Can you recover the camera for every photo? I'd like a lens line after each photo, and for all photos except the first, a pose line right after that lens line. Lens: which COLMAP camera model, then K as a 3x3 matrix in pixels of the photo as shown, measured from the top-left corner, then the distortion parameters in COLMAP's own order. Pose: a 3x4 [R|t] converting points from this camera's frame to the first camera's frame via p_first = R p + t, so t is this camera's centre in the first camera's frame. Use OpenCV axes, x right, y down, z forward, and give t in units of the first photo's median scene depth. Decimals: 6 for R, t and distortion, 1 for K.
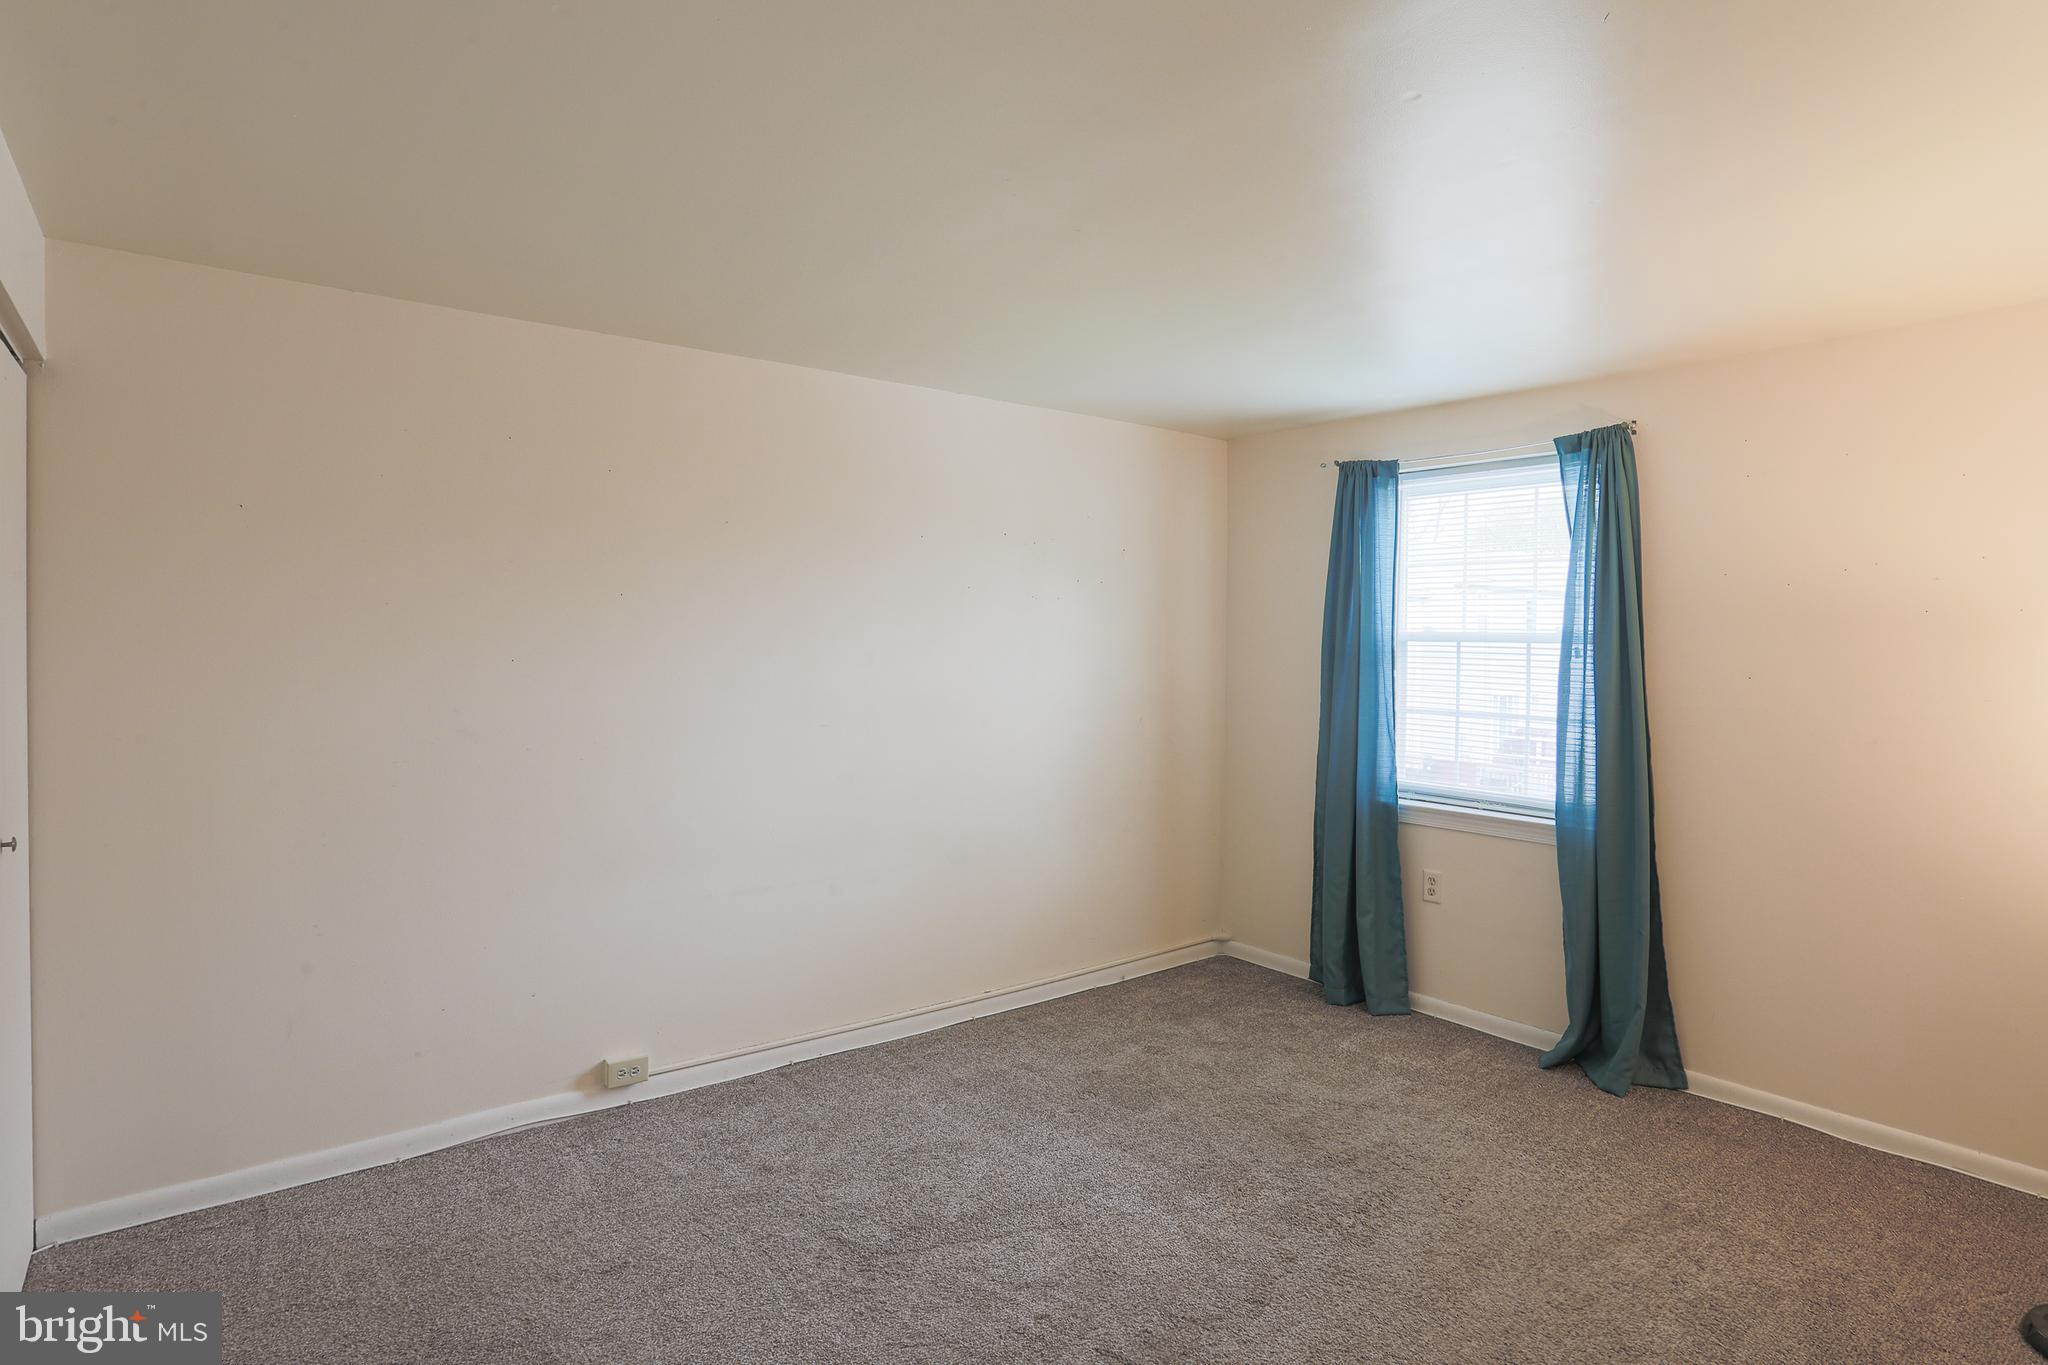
lens RADIAL K [[1199.9, 0, 1025.7], [0, 1199.9, 651.8], [0, 0, 1]] dist [-0.058415, 0.002591]
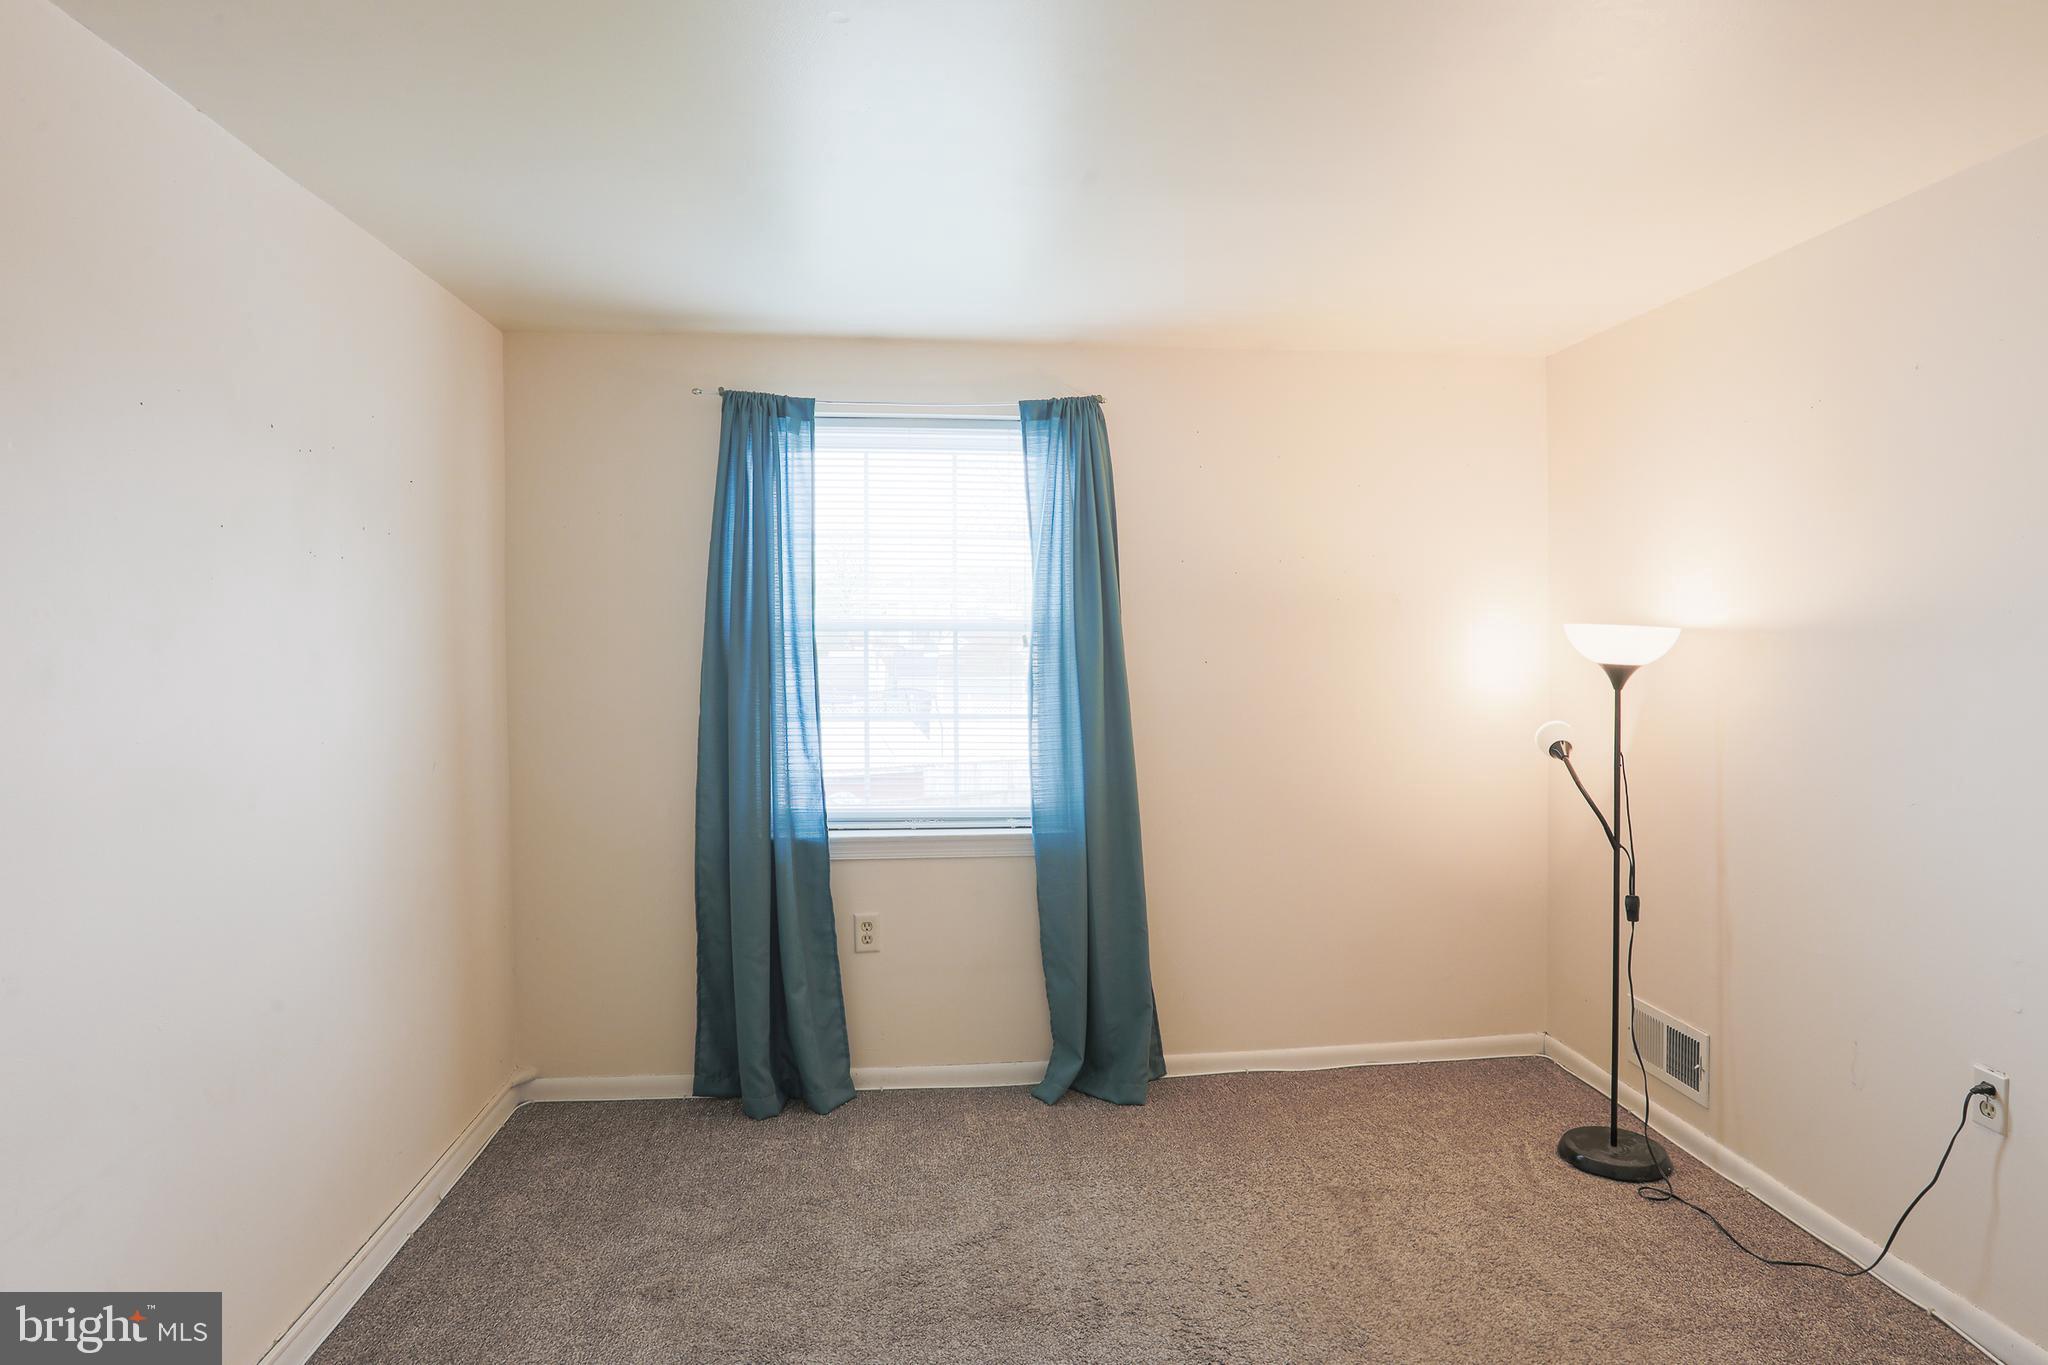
lens RADIAL K [[1199.9, 0, 1025.7], [0, 1199.9, 651.8], [0, 0, 1]] dist [-0.058415, 0.002591]
pose [[0.487236, -0.030598, 0.872734, -0.310866], [0.016780, 0.999529, 0.025675, -0.013505], [-0.873109, 0.002135, 0.487521, 0.506021]]
